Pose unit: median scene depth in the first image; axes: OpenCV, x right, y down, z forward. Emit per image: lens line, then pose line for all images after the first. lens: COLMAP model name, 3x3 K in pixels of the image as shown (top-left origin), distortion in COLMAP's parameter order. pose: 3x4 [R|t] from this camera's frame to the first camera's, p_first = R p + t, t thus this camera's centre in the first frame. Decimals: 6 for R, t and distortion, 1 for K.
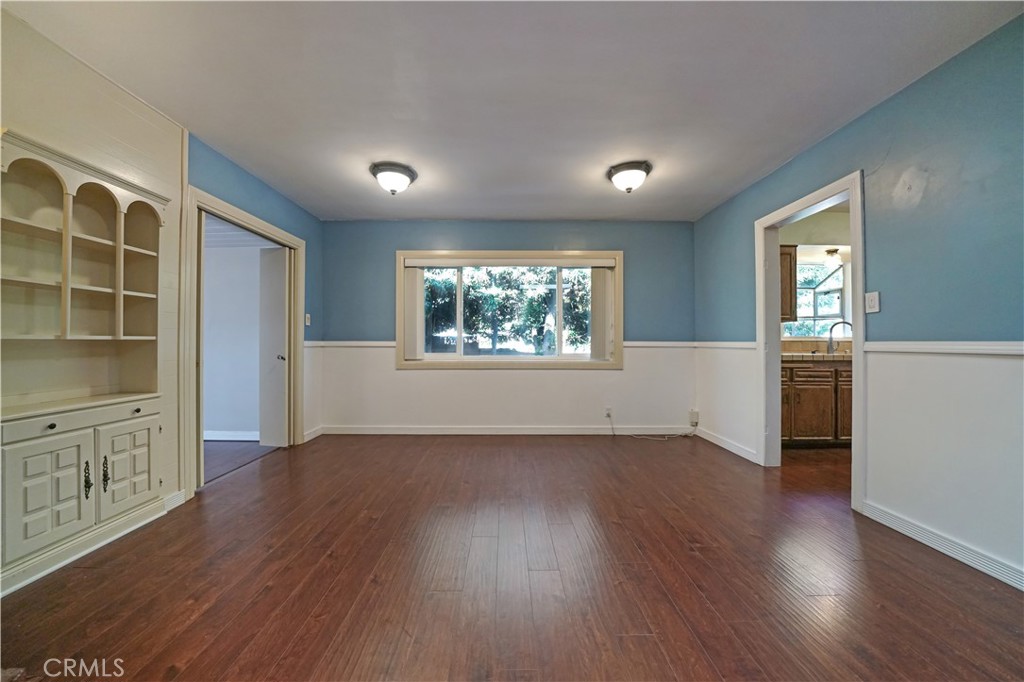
lens RADIAL K [[362.1, 0, 500.4], [0, 362.1, 341.7], [0, 0, 1]] dist [-0.018864, 0.000035]
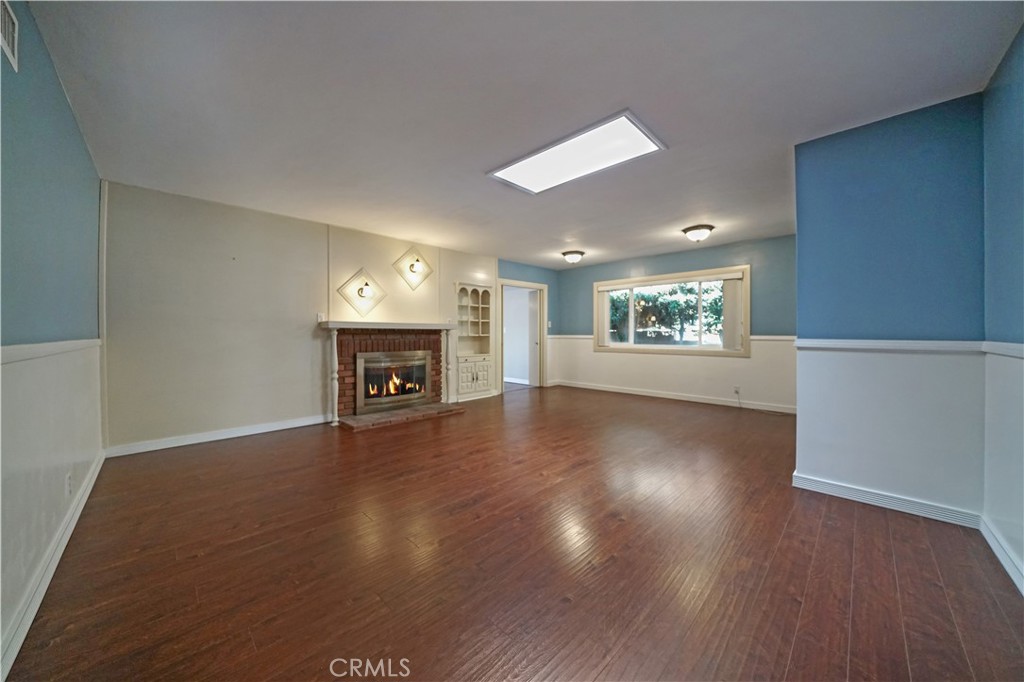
lens RADIAL K [[356.2, 0, 484.9], [0, 356.2, 334.3], [0, 0, 1]] dist [-0.018184, 0.000074]
pose [[0.670397, -0.000890, -0.742002, 0.879233], [0.004999, 0.999982, 0.003317, -0.019407], [0.741985, -0.005932, 0.670390, -0.737583]]
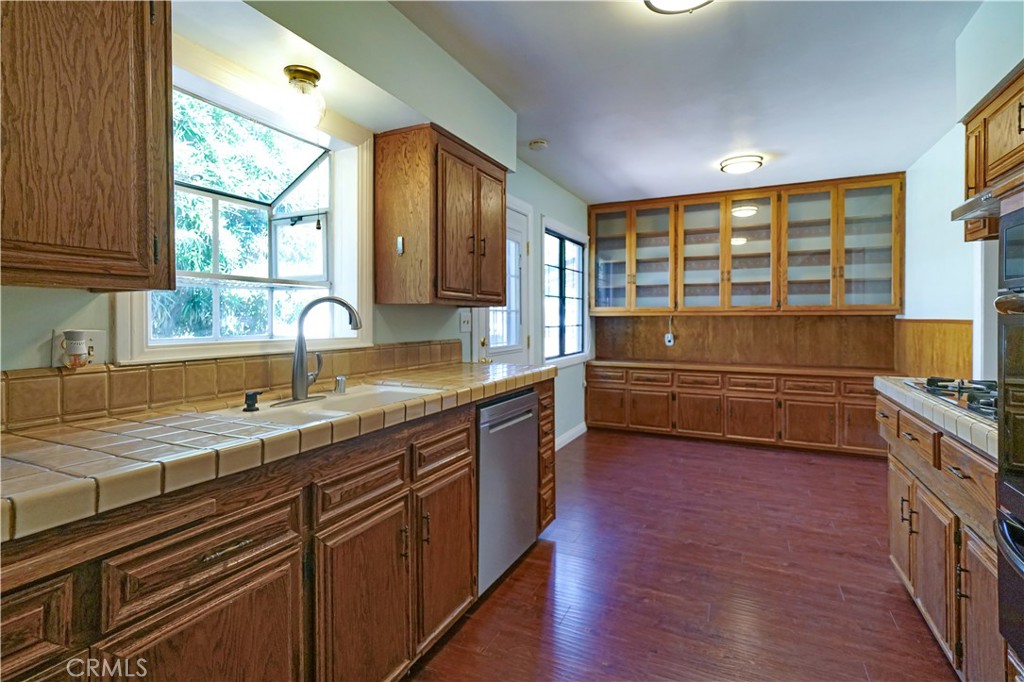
lens RADIAL K [[492.3, 0, 513.1], [0, 492.3, 320.7], [0, 0, 1]] dist [0.002597, 0.000751]
pose [[0.432254, -0.009120, 0.901706, 0.803736], [-0.000937, 0.999944, 0.010563, -0.050549], [-0.901752, -0.005411, 0.432221, 0.836116]]
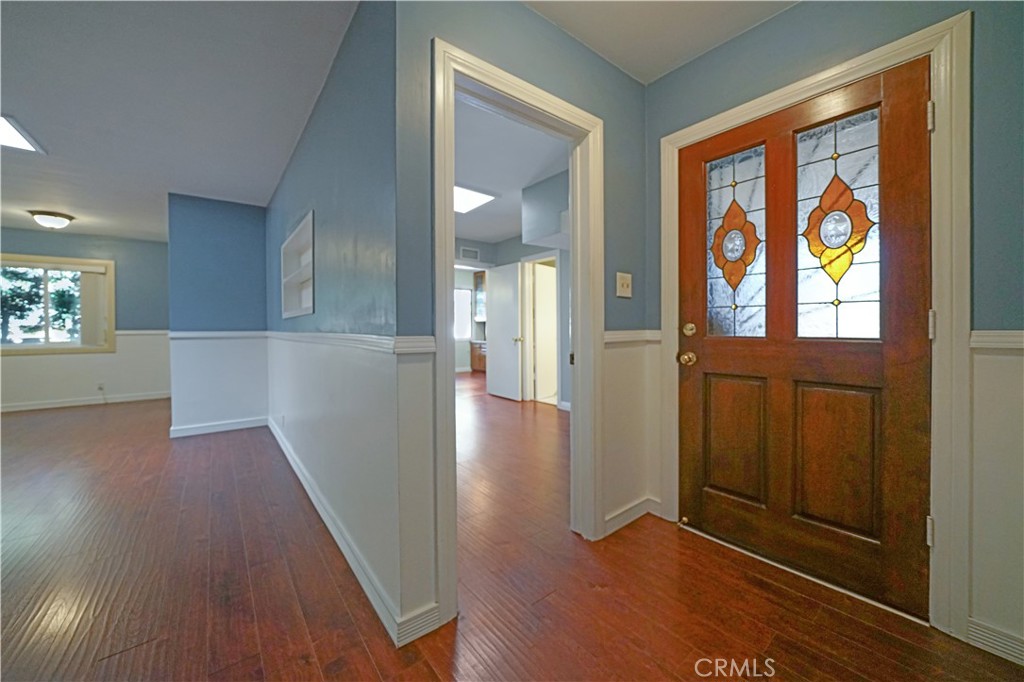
lens RADIAL K [[379.9, 0, 513.4], [0, 379.9, 331.1], [0, 0, 1]] dist [-0.001082, -0.000052]
pose [[0.793373, -0.013728, 0.608581, 0.893320], [0.005378, 0.999865, 0.015543, -0.017737], [-0.608712, -0.009058, 0.793340, -1.332216]]
